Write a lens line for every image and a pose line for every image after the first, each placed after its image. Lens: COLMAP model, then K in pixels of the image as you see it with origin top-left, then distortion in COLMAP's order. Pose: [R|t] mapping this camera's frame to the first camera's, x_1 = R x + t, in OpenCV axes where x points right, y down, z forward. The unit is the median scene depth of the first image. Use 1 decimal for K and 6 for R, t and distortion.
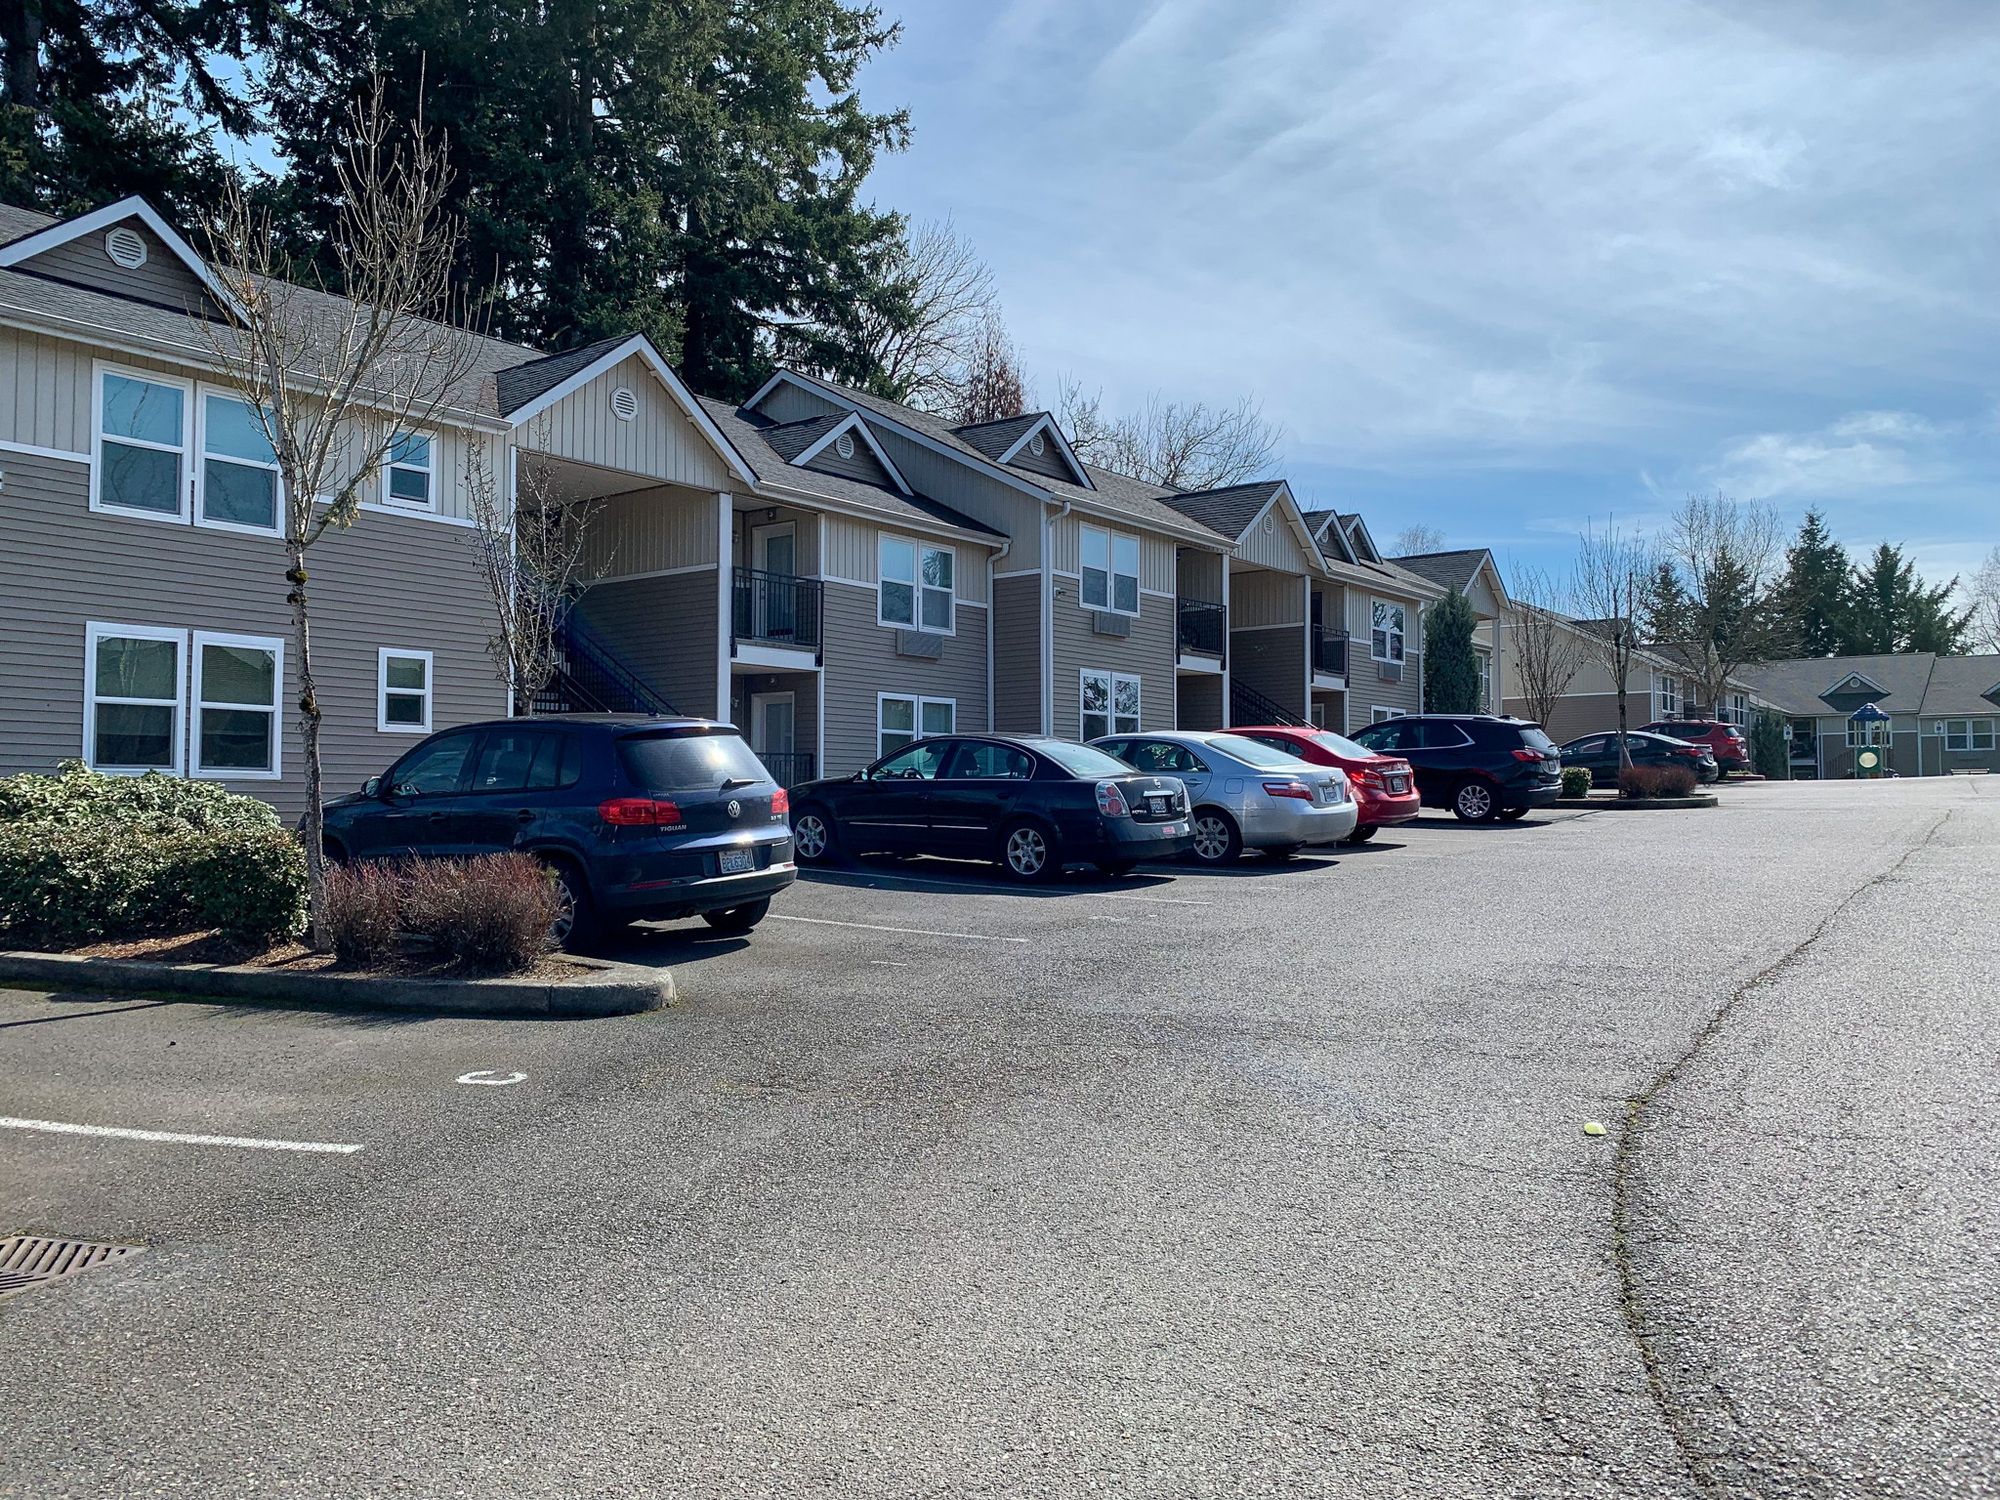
lens RADIAL K [[1528.8, 0, 993.4], [0, 1528.8, 740.9], [0, 0, 1]] dist [0.140931, -0.267451]
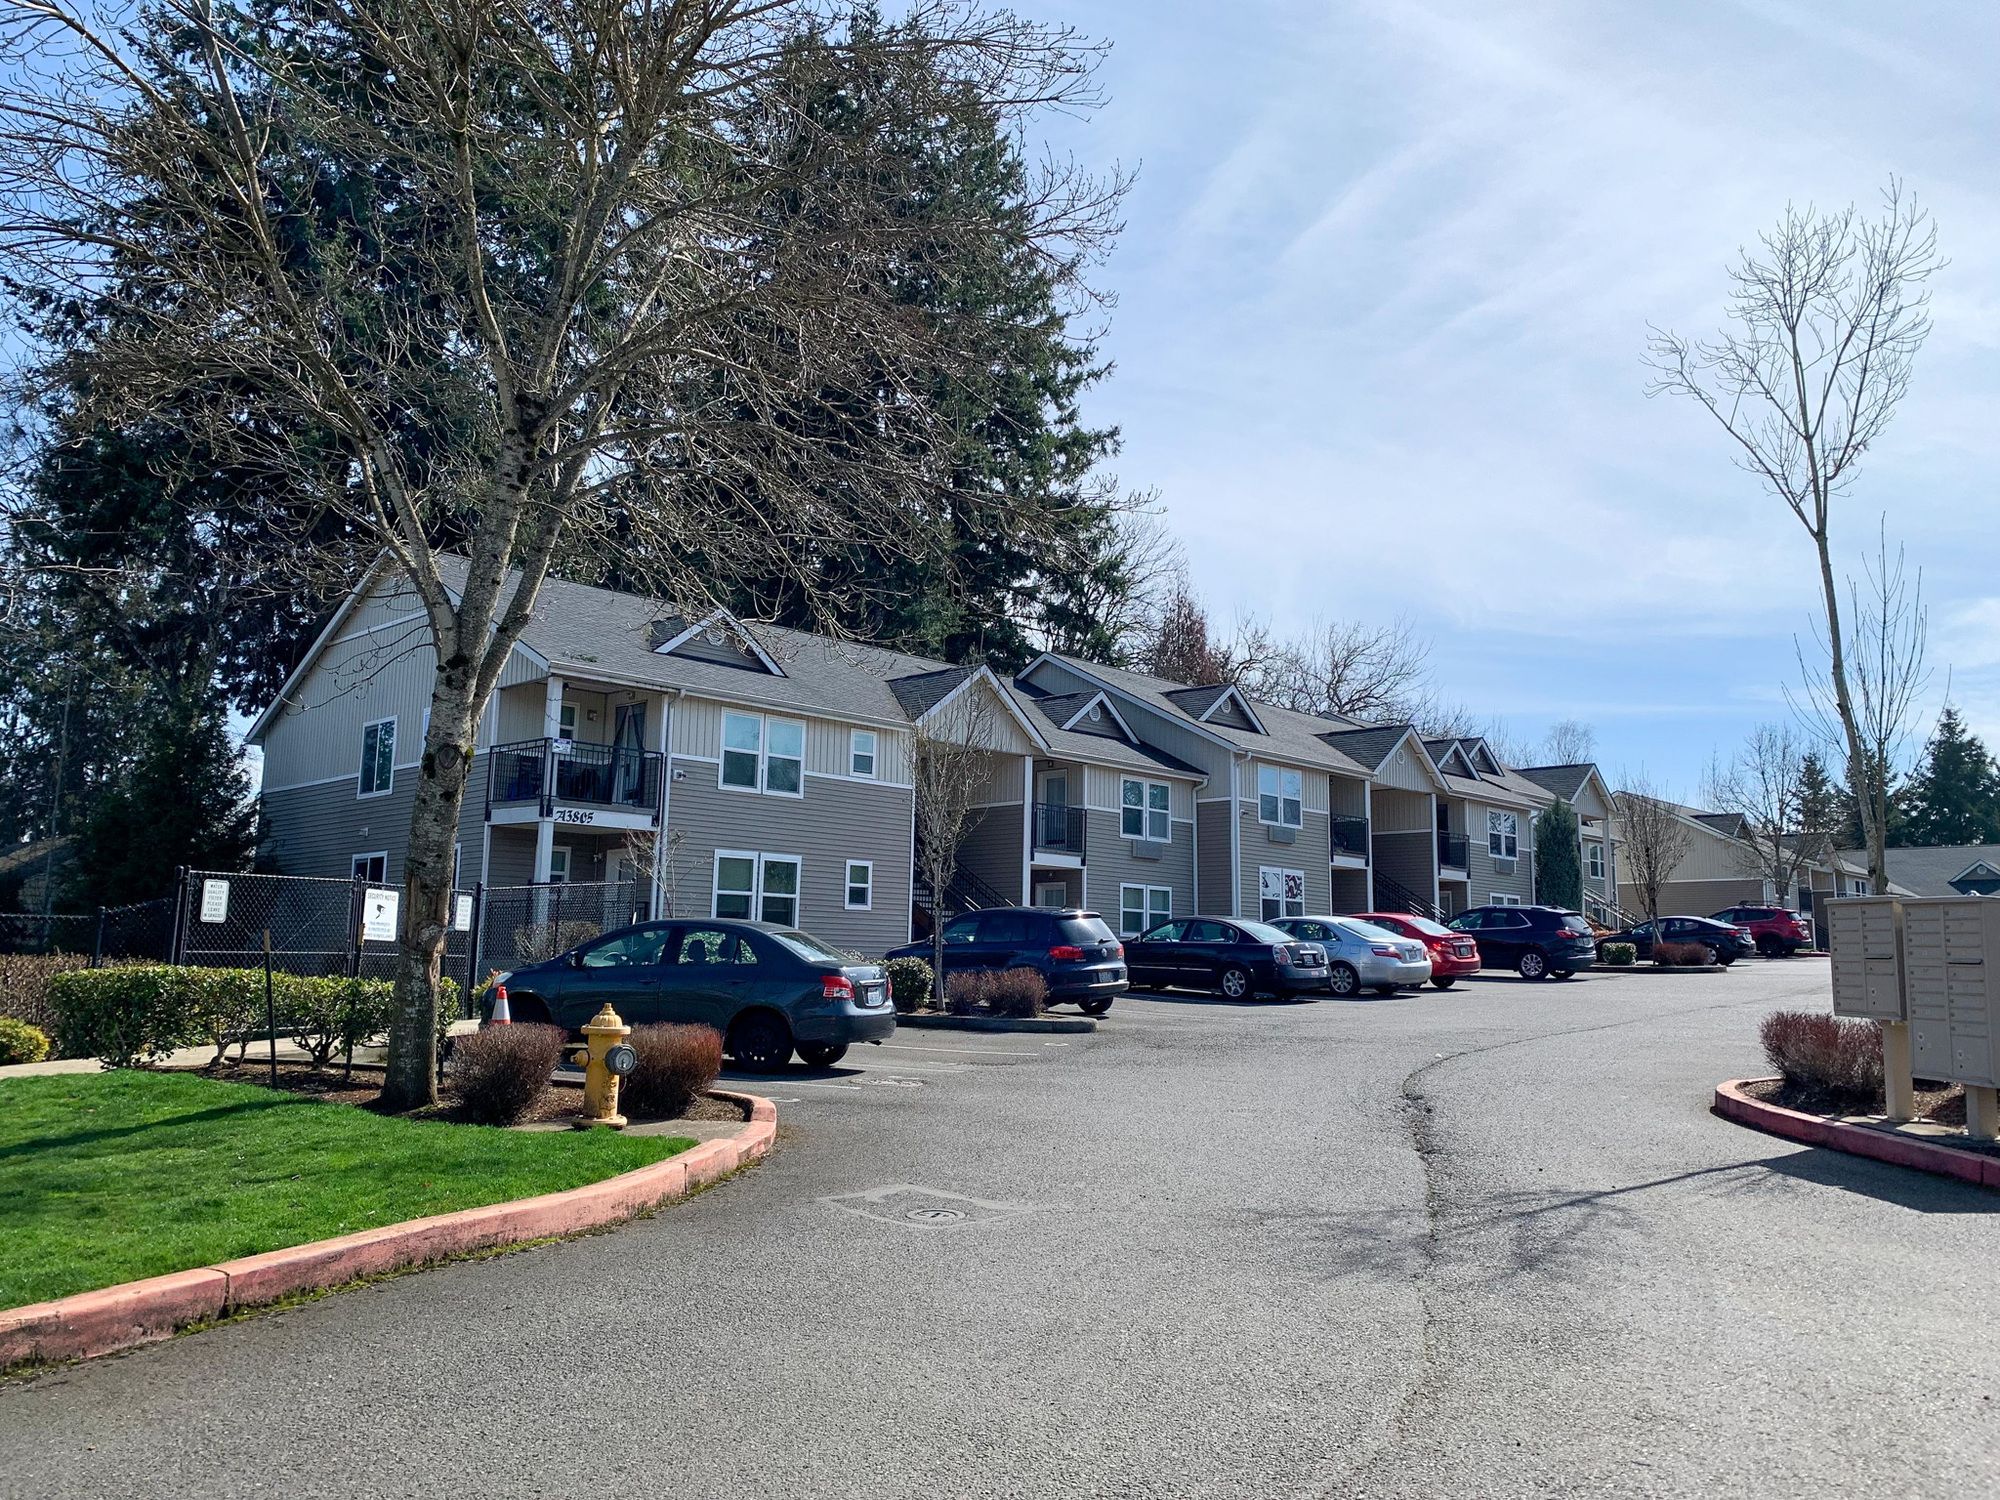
lens RADIAL K [[1528.8, 0, 993.4], [0, 1528.8, 740.9], [0, 0, 1]] dist [0.140931, -0.267451]
pose [[0.993929, -0.000184, -0.110024, -0.032168], [-0.011722, 0.994130, -0.107551, -0.007085], [0.109398, 0.108188, 0.988093, -0.453064]]
